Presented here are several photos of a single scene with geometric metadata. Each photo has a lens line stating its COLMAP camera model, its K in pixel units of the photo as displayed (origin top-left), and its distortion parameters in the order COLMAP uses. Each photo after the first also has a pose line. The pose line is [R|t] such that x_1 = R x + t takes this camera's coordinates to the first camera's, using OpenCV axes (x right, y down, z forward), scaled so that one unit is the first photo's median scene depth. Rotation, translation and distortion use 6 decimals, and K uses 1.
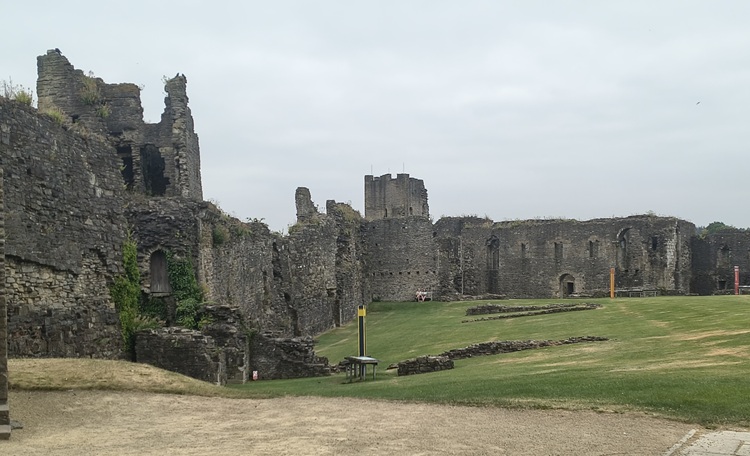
lens RADIAL K [[927.1, 0, 368.9], [0, 927.1, 297.6], [0, 0, 1]] dist [0.053296, 0.000000]
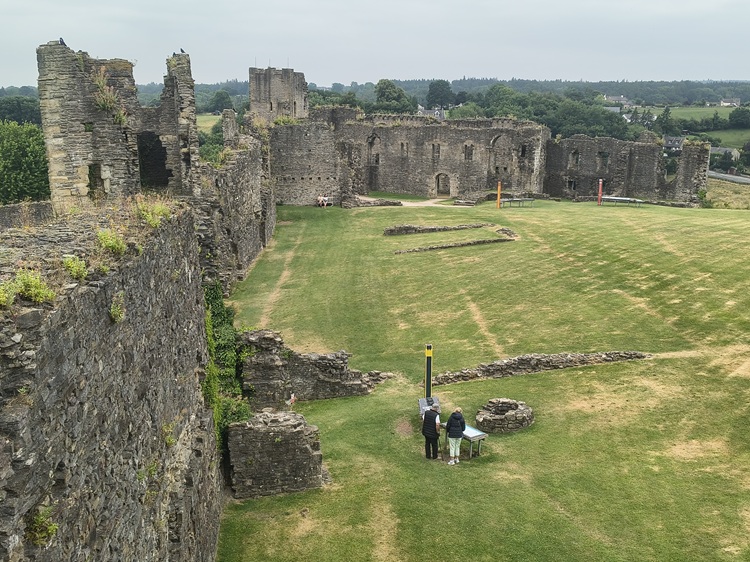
lens RADIAL K [[793.5, 0, 369.2], [0, 793.5, 280.7], [0, 0, 1]] dist [0.046217, 0.000000]
pose [[0.975141, -0.023697, 0.220315, -0.129621], [-0.017238, 0.983139, 0.182046, -0.107455], [-0.220915, -0.181318, 0.958290, 0.129943]]
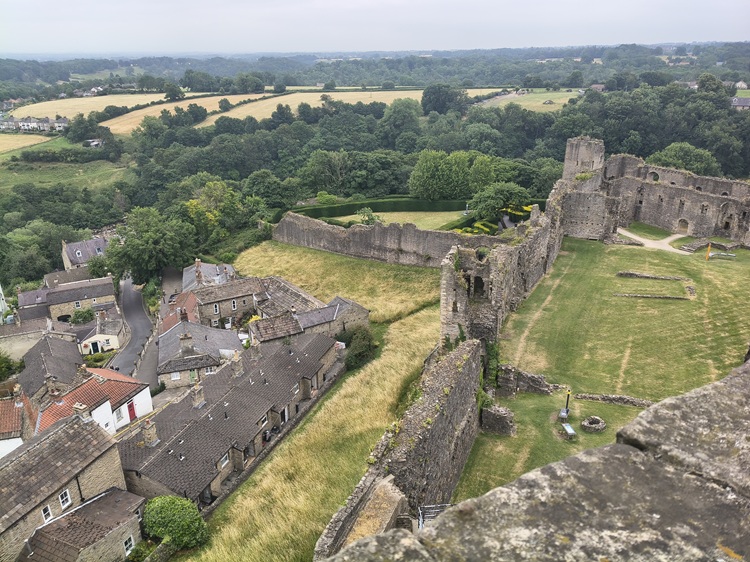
lens RADIAL K [[563.7, 0, 369.4], [0, 563.7, 275.1], [0, 0, 1]] dist [0.005605, -0.012215]
pose [[0.956505, 0.118711, -0.266468, -0.079364], [-0.022808, 0.941091, 0.337383, -0.403772], [0.290822, -0.316631, 0.902866, -0.209388]]
